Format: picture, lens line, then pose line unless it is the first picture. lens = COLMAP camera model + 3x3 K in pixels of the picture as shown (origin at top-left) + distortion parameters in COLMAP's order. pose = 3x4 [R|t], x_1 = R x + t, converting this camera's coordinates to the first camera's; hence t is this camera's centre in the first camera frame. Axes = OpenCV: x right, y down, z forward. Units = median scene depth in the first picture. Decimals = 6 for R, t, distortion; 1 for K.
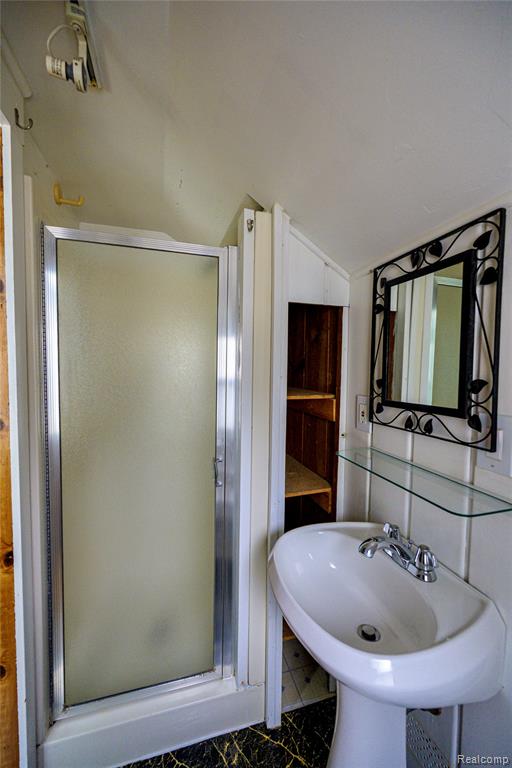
lens RADIAL K [[310.3, 0, 255.4], [0, 310.3, 385.4], [0, 0, 1]] dist [-0.000855, -0.000173]
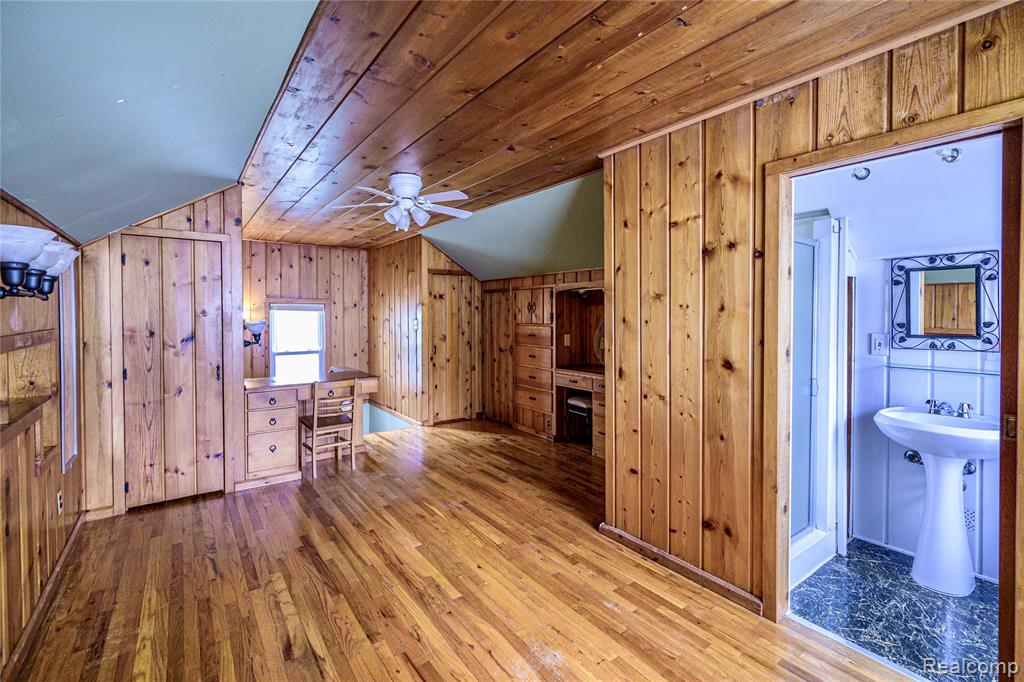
lens RADIAL K [[444.0, 0, 497.7], [0, 444.0, 320.9], [0, 0, 1]] dist [-0.000382, -0.001631]
pose [[0.942534, -0.018218, 0.333613, -3.158829], [0.030515, 0.999033, -0.031655, -0.027223], [-0.332714, 0.040016, 0.942178, -0.729744]]
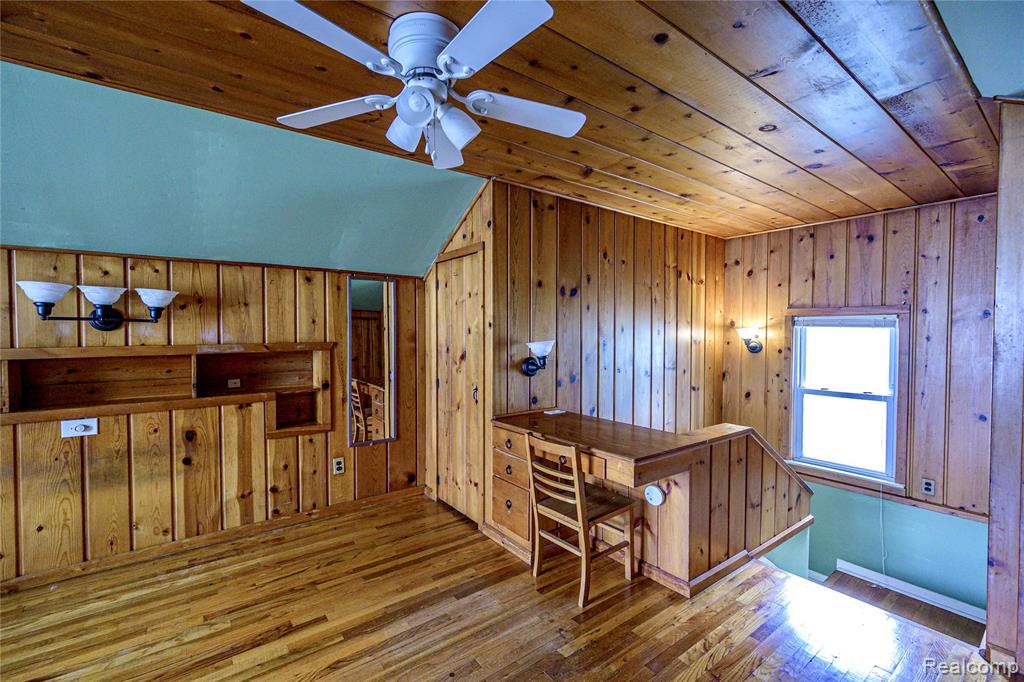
lens RADIAL K [[413.7, 0, 514.2], [0, 413.7, 342.0], [0, 0, 1]] dist [-0.000855, -0.000173]
pose [[0.364592, 0.007278, -0.931139, -0.816544], [-0.046365, 0.998871, -0.010347, -0.191087], [0.930012, 0.046945, 0.364518, 3.058647]]
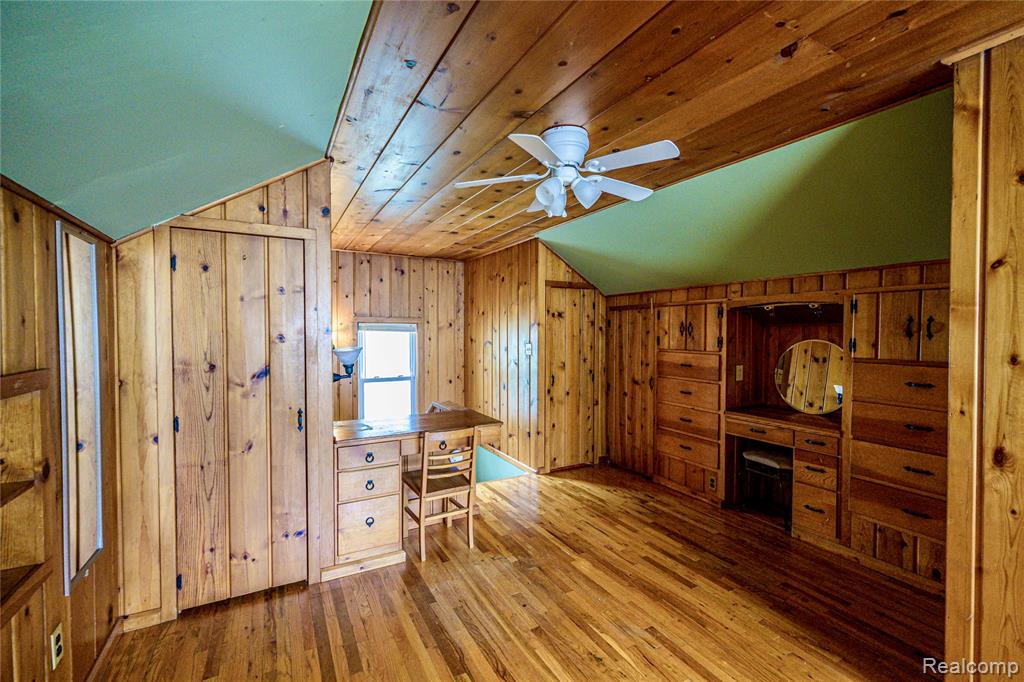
lens RADIAL K [[445.2, 0, 519.1], [0, 445.2, 343.2], [0, 0, 1]] dist [-0.001547, 0.000011]
pose [[0.974273, -0.014767, 0.224886, -3.467468], [0.021023, 0.999455, -0.025451, -0.167919], [-0.224388, 0.029524, 0.974053, 0.771331]]
